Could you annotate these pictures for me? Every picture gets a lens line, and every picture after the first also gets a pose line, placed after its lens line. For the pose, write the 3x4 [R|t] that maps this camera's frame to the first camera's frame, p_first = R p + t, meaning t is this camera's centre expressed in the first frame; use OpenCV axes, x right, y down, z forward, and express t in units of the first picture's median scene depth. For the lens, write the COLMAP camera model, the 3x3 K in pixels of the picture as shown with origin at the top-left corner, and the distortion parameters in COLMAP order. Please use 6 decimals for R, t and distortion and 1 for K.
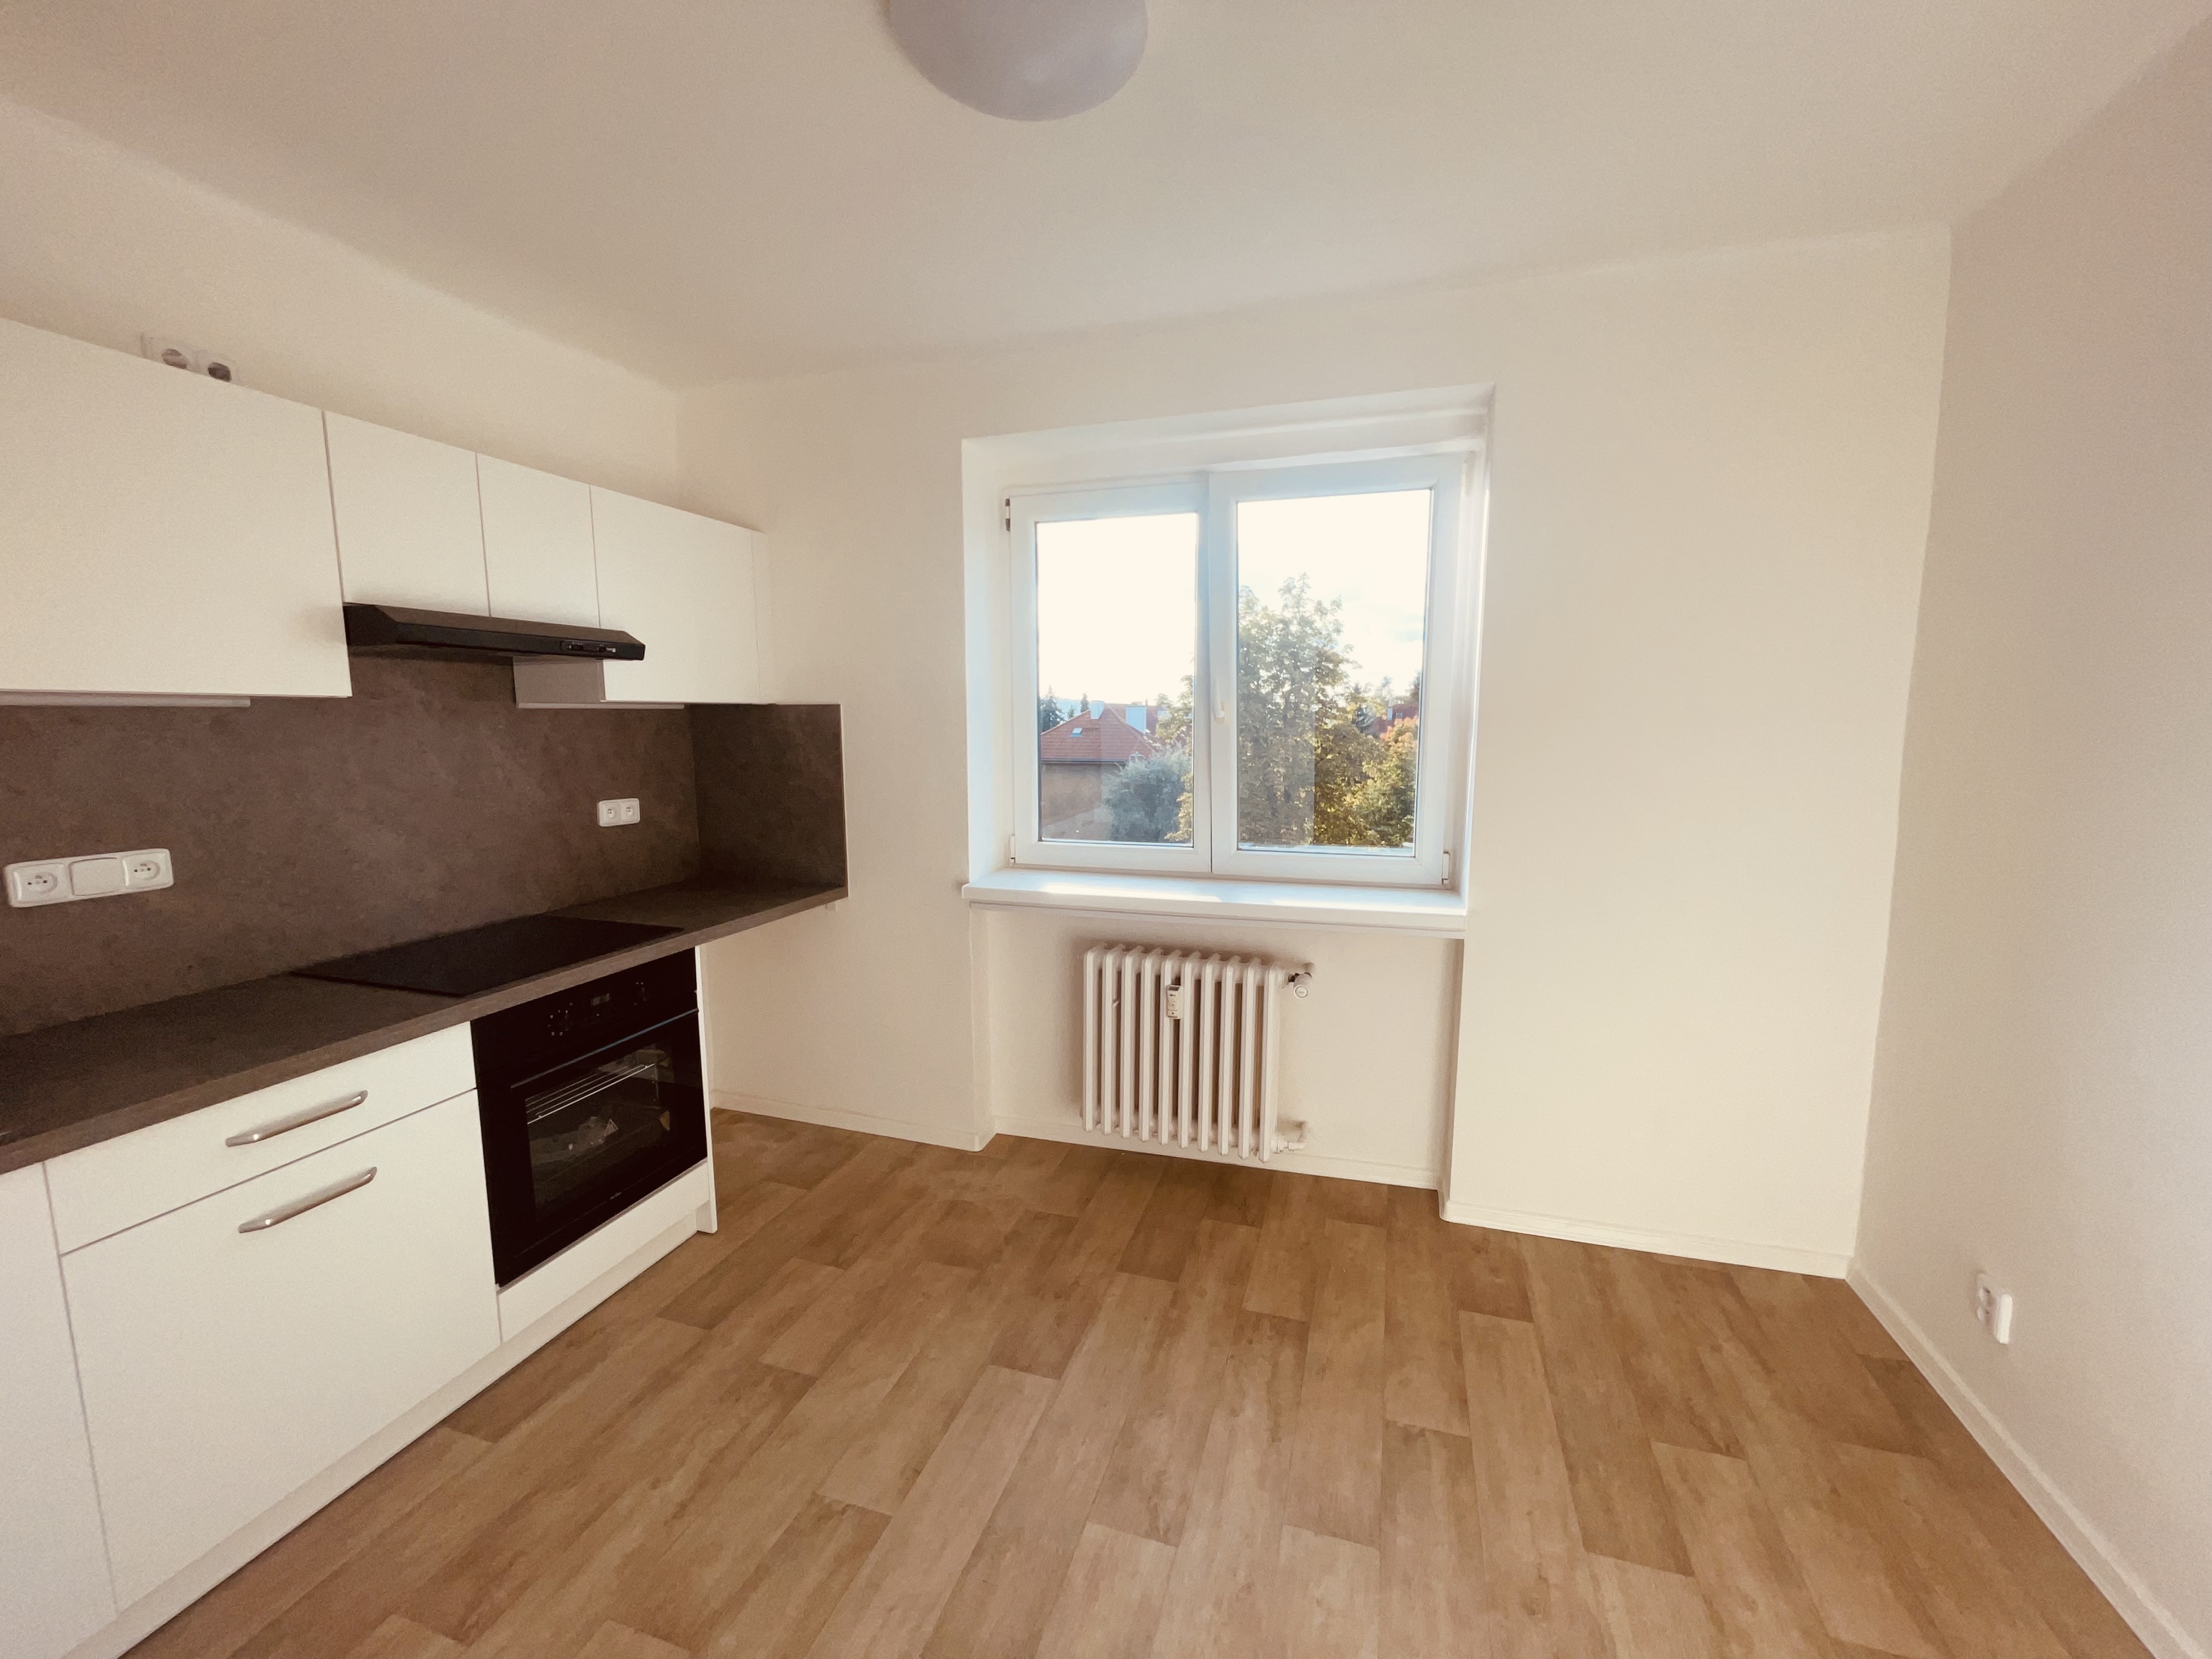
lens RADIAL K [[894.9, 0, 1107.5], [0, 894.9, 833.0], [0, 0, 1]] dist [-0.002146, -0.000300]
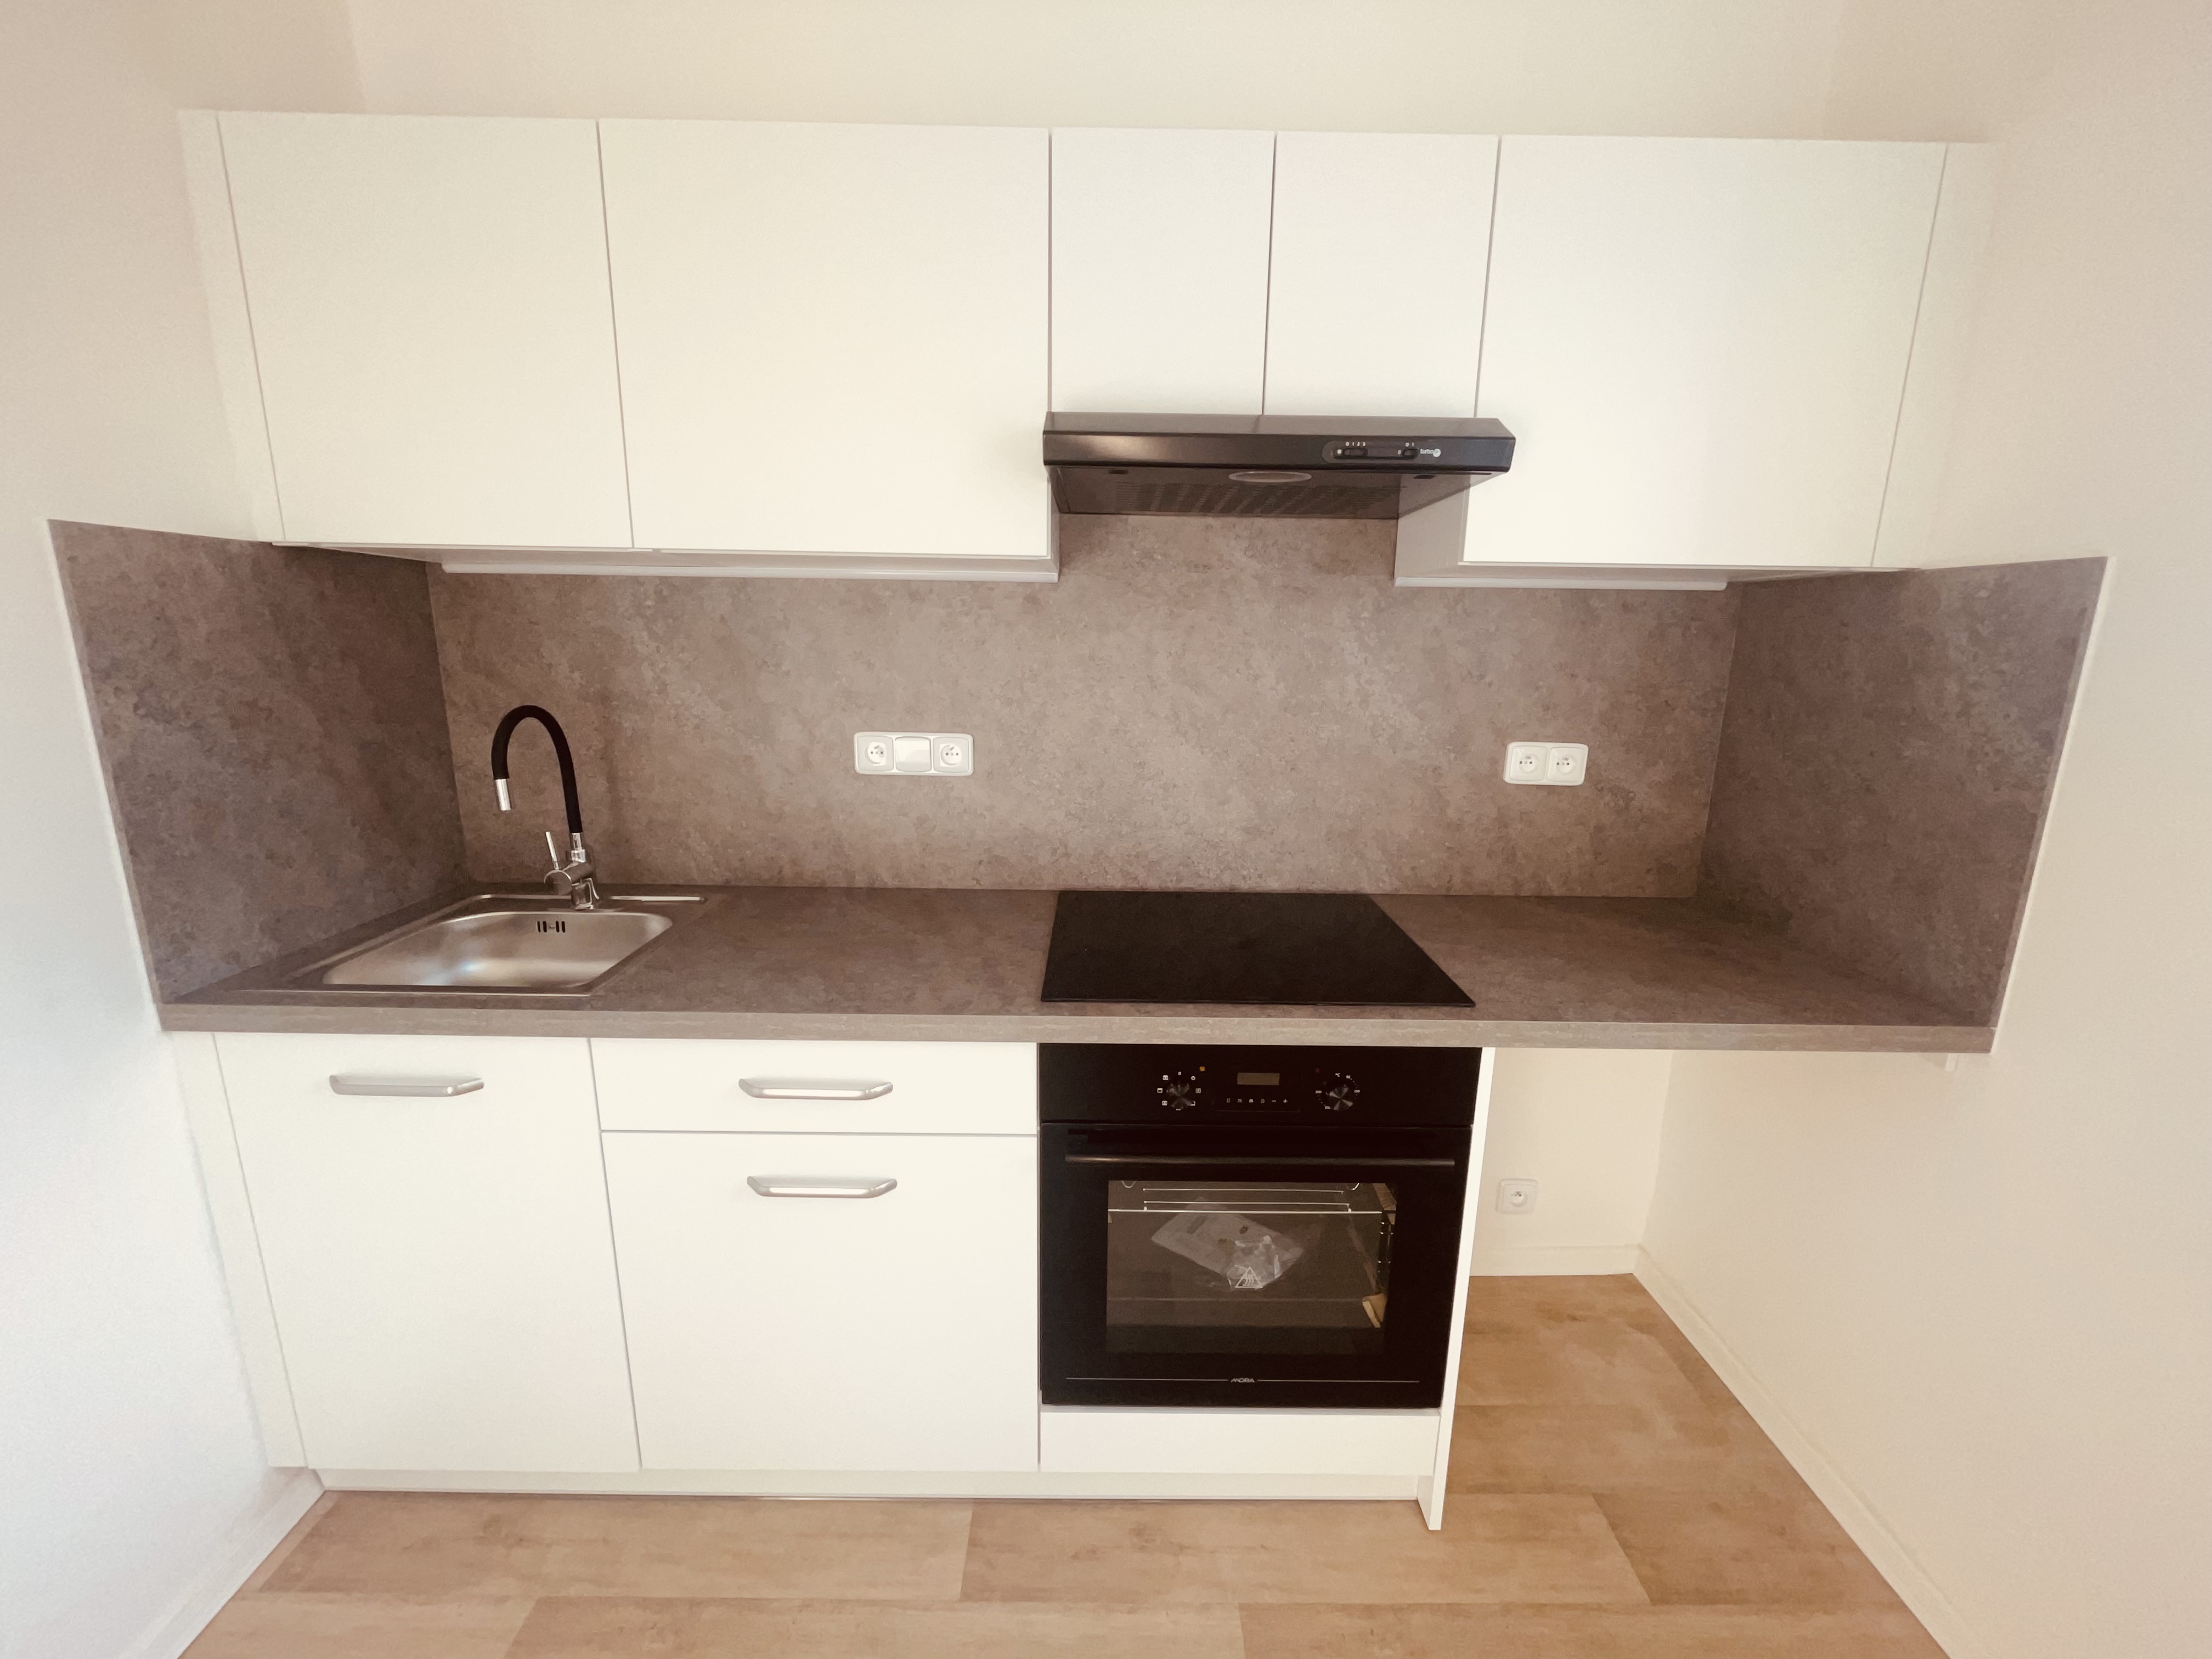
lens RADIAL K [[894.9, 0, 1106.8], [0, 894.9, 829.9], [0, 0, 1]] dist [-0.002146, -0.000300]
pose [[0.312933, 0.212046, -0.925802, -0.082452], [-0.138421, 0.974534, 0.176419, -0.053940], [0.939634, 0.072943, 0.334316, 0.619707]]
